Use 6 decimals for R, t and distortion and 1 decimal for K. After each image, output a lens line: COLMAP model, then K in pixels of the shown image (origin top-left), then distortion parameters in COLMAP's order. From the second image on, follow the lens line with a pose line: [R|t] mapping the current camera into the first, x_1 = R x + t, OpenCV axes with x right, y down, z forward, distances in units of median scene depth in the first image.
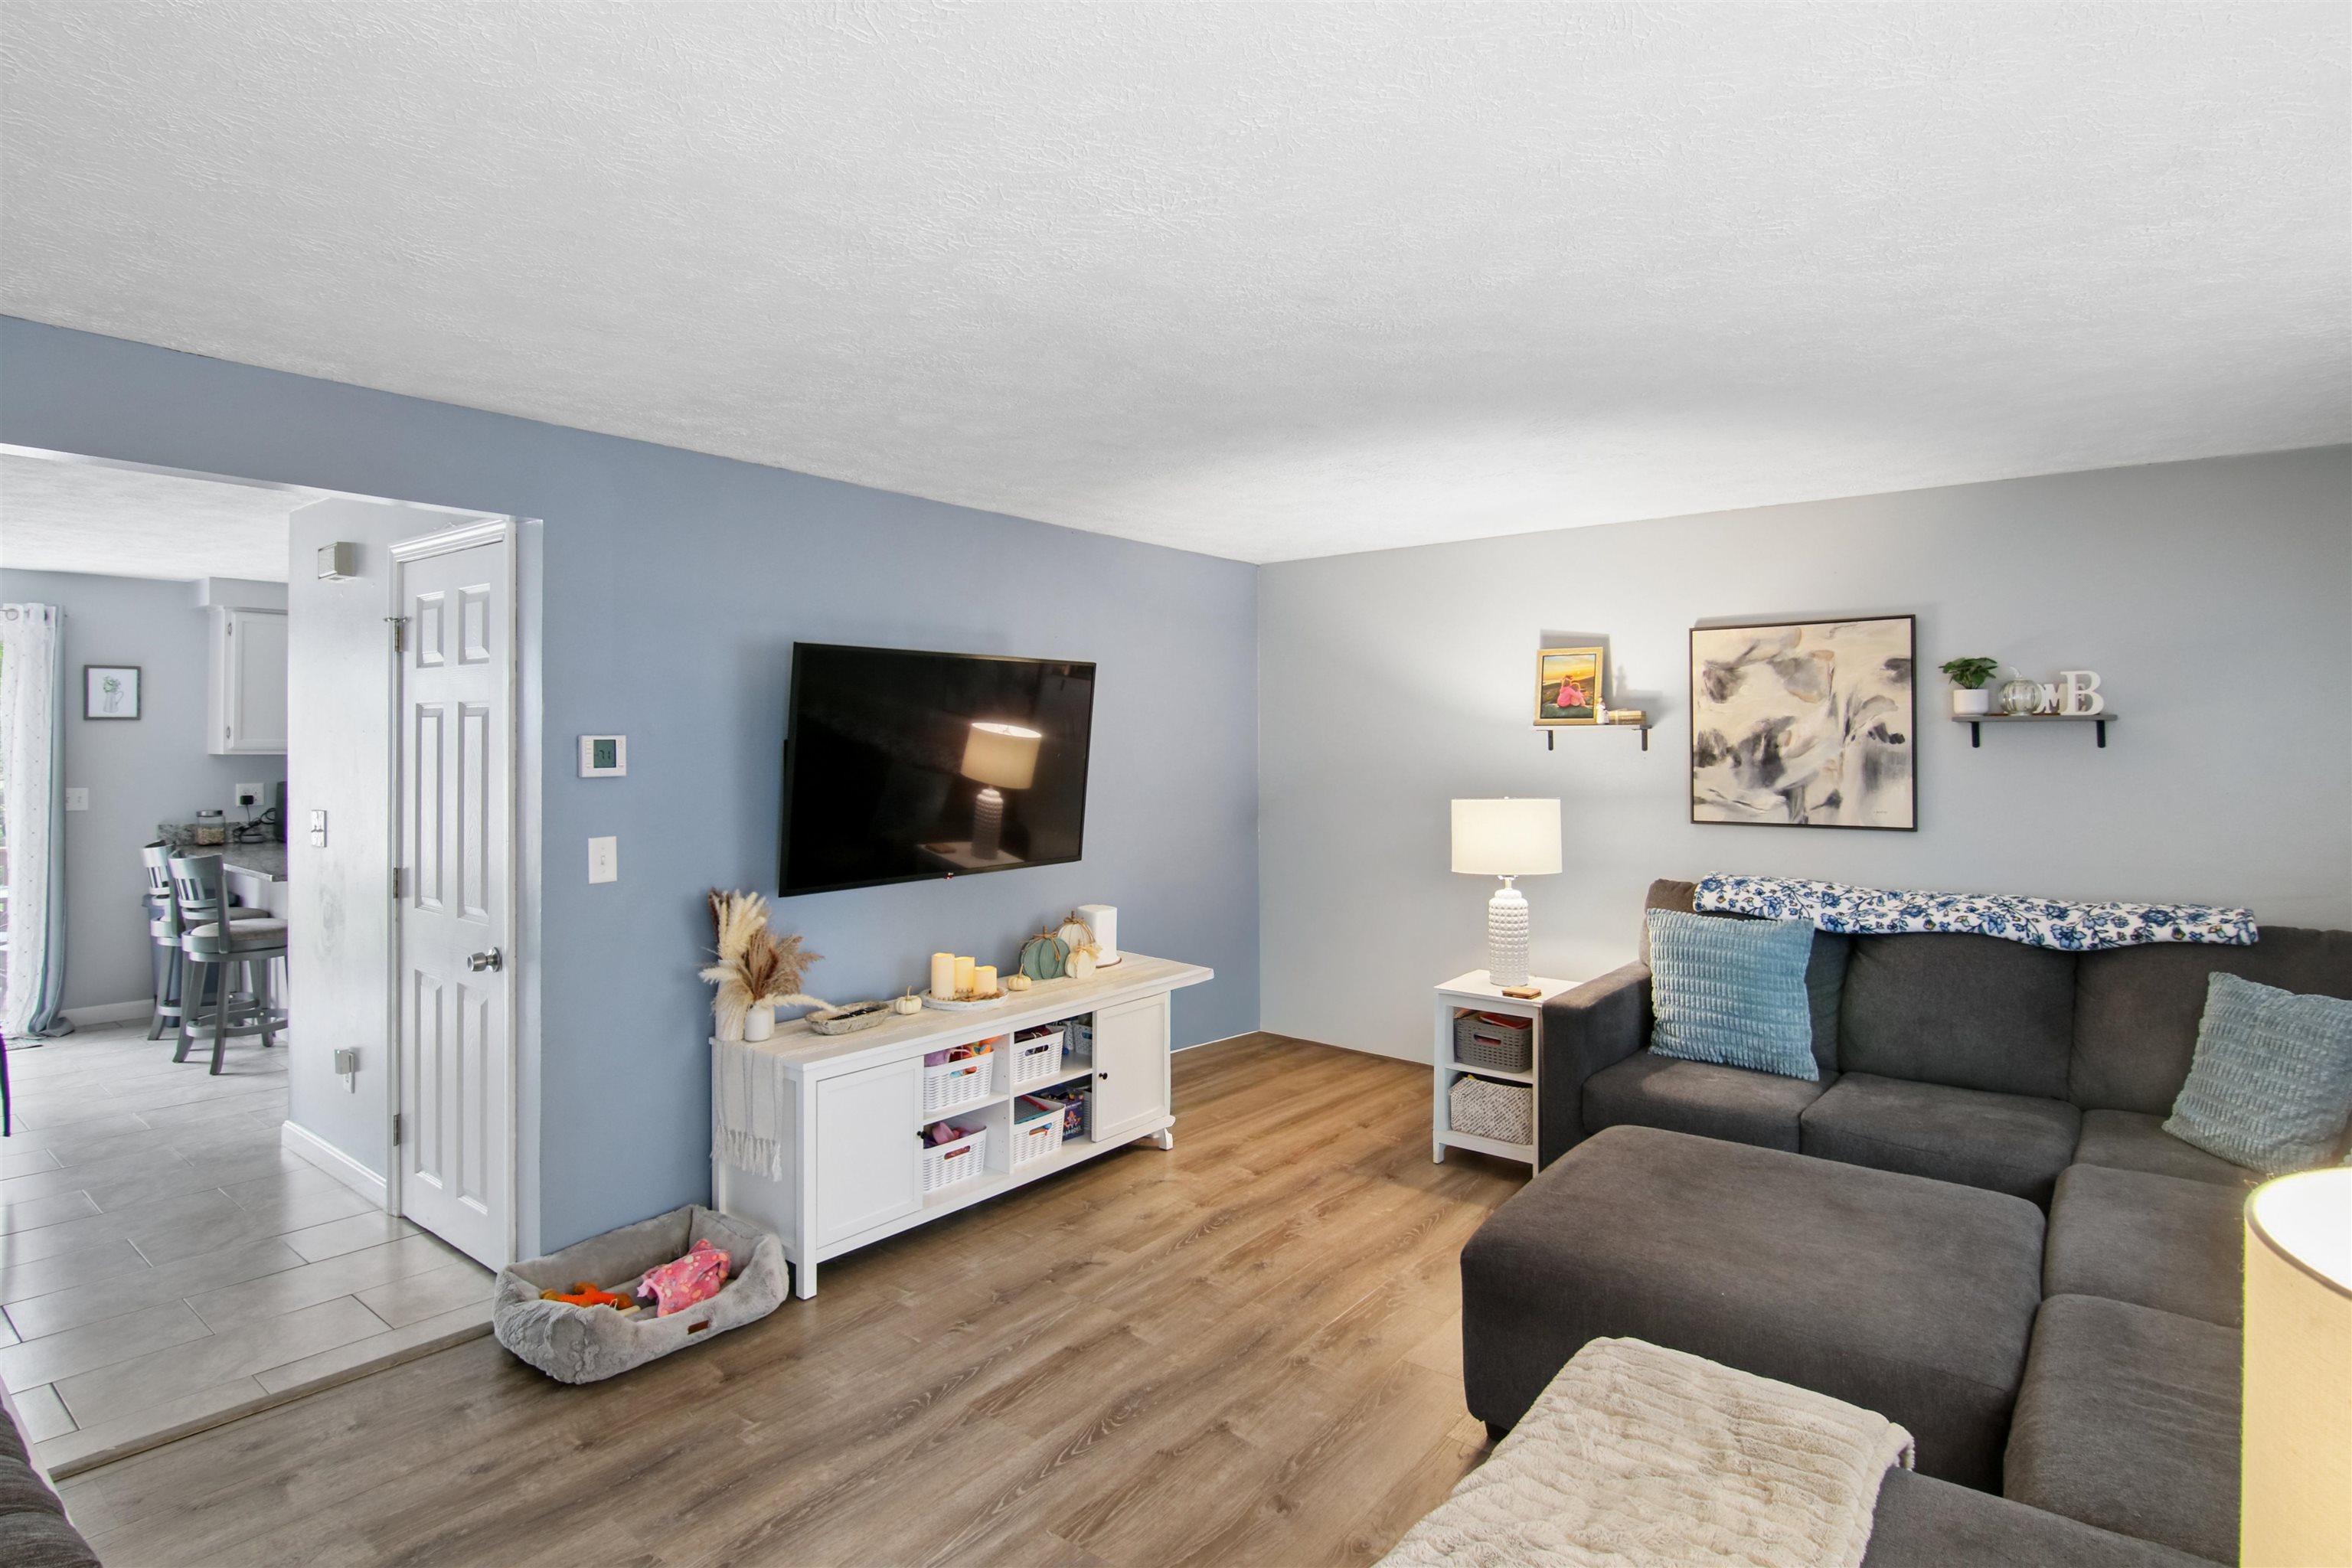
lens RADIAL K [[1214.9, 0, 1178.5], [0, 1214.9, 755.8], [0, 0, 1]] dist [-0.003941, -0.010784]
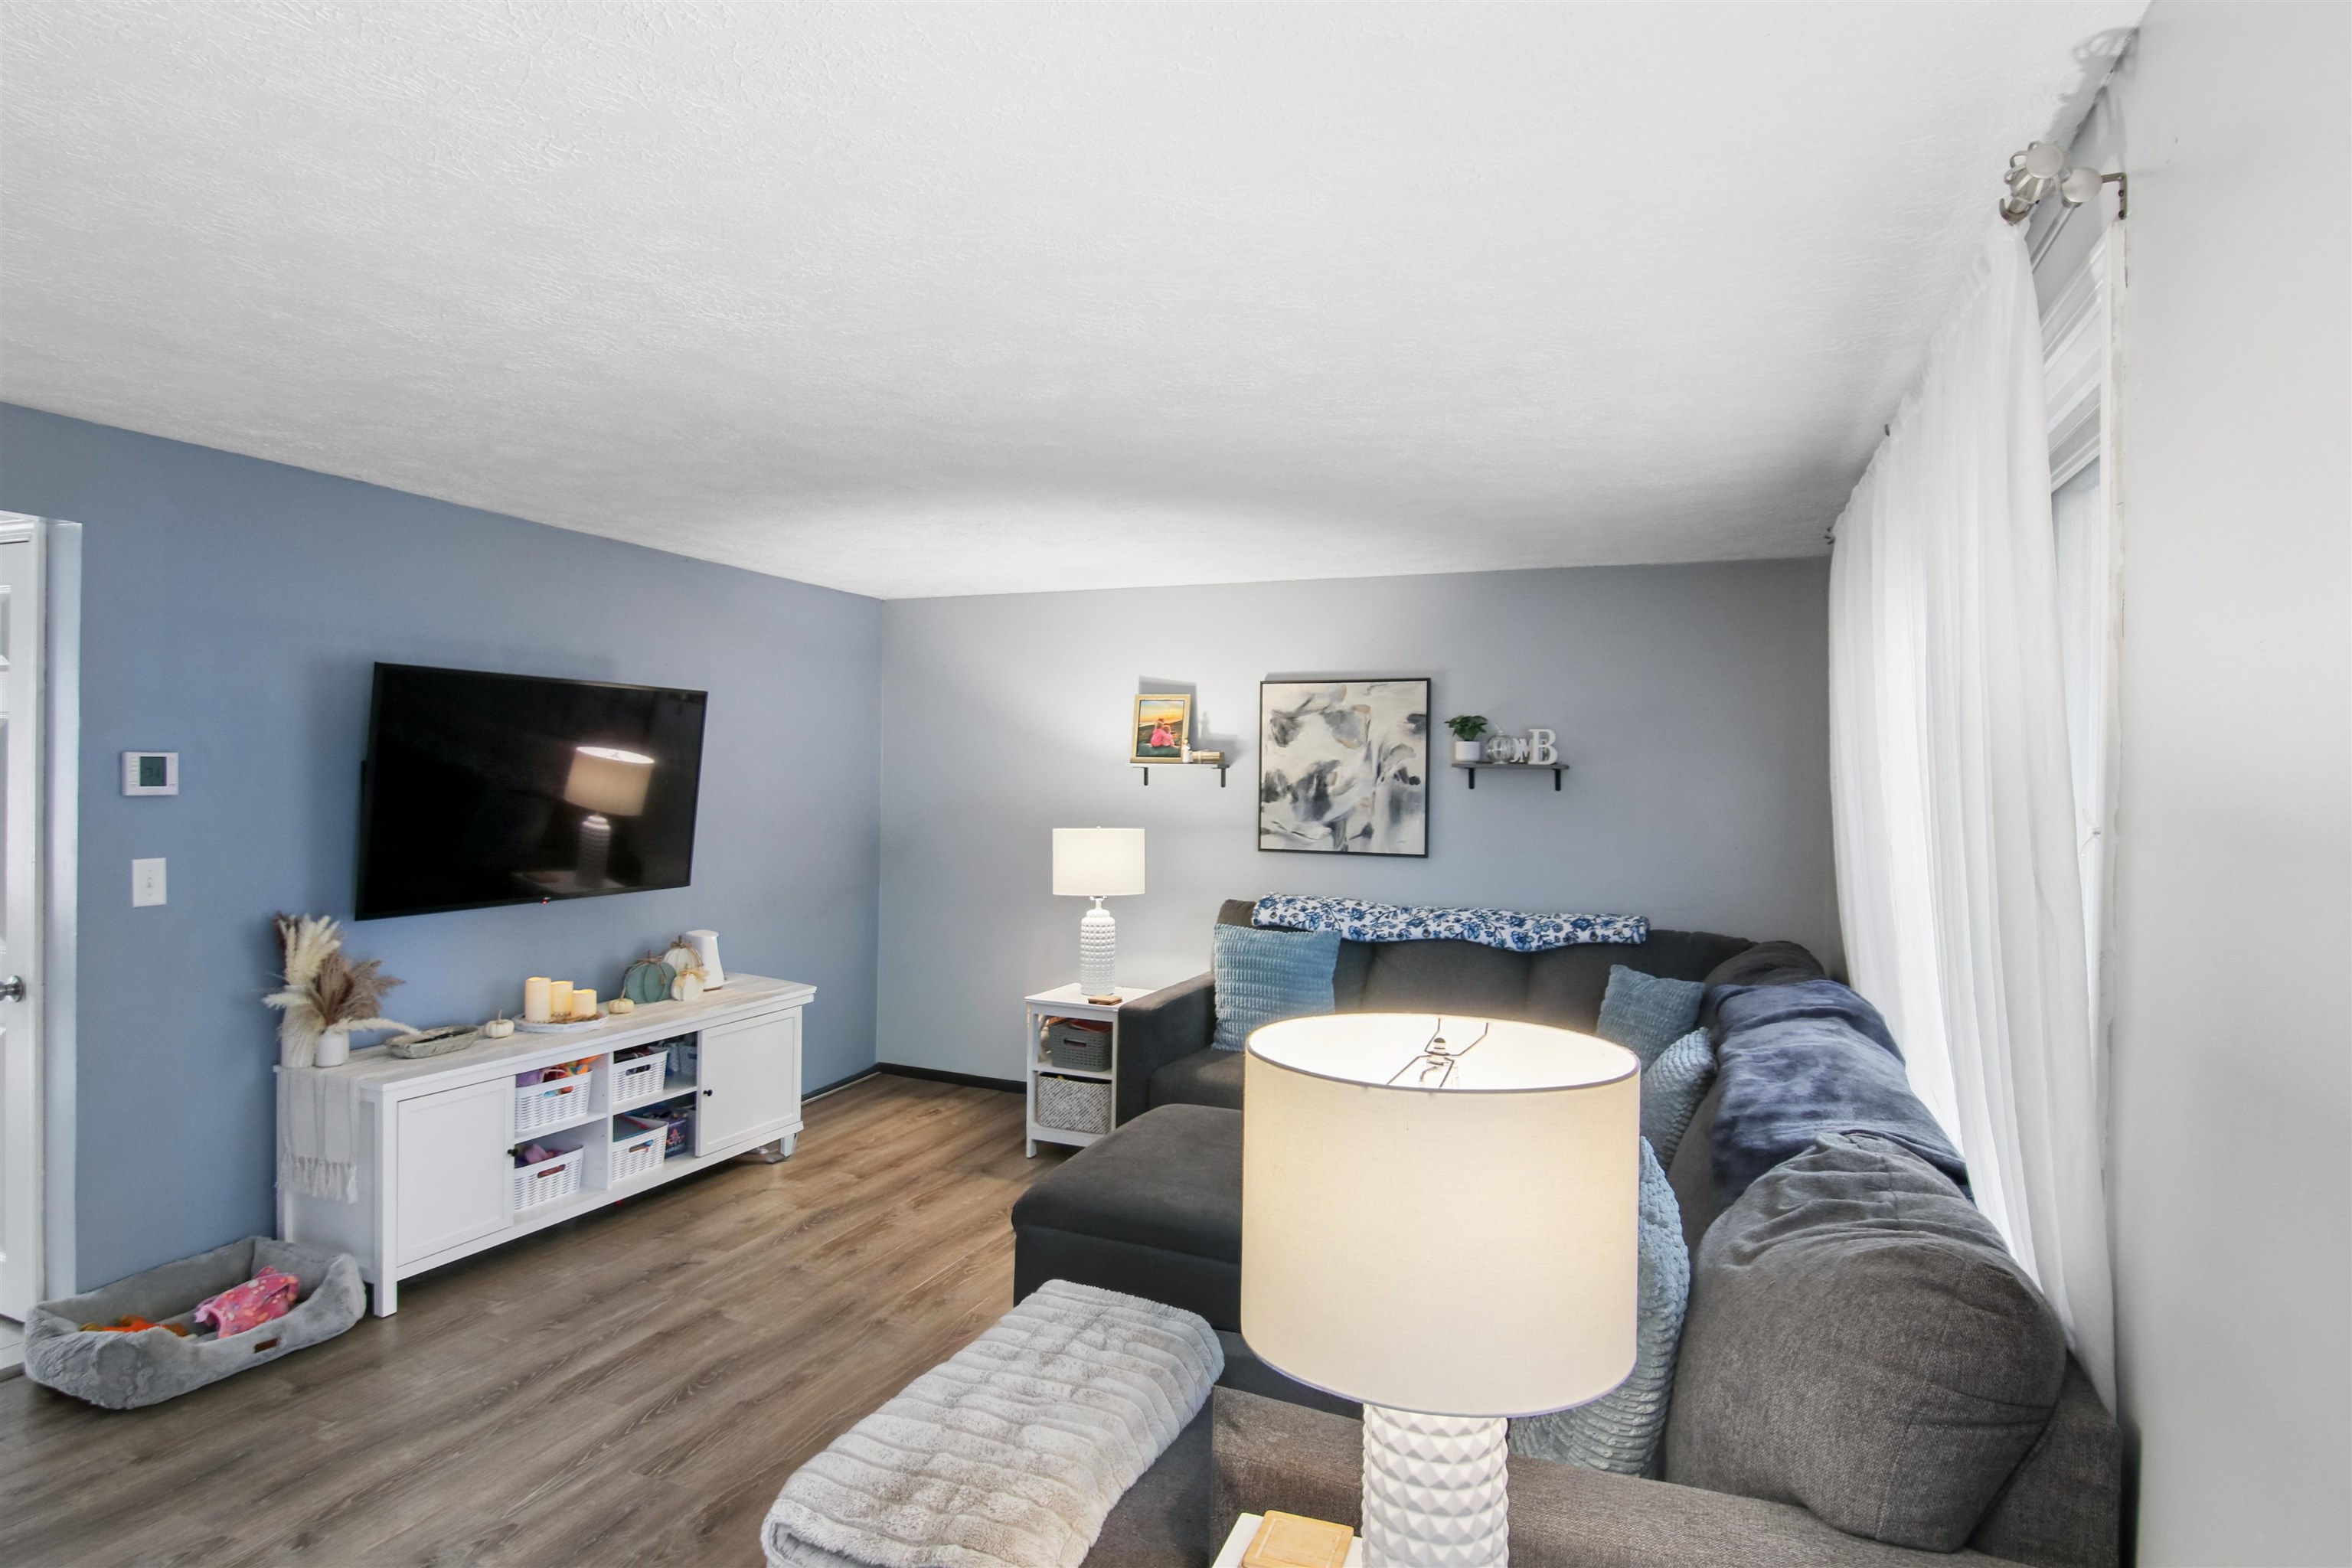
lens RADIAL K [[1230.0, 0, 1177.8], [0, 1230.0, 803.5], [0, 0, 1]] dist [-0.012544, -0.006745]
pose [[0.960456, 0.013250, 0.278116, 0.034581], [-0.016779, 0.999806, 0.010313, -0.000159], [-0.277925, -0.014572, 0.960492, -0.132931]]
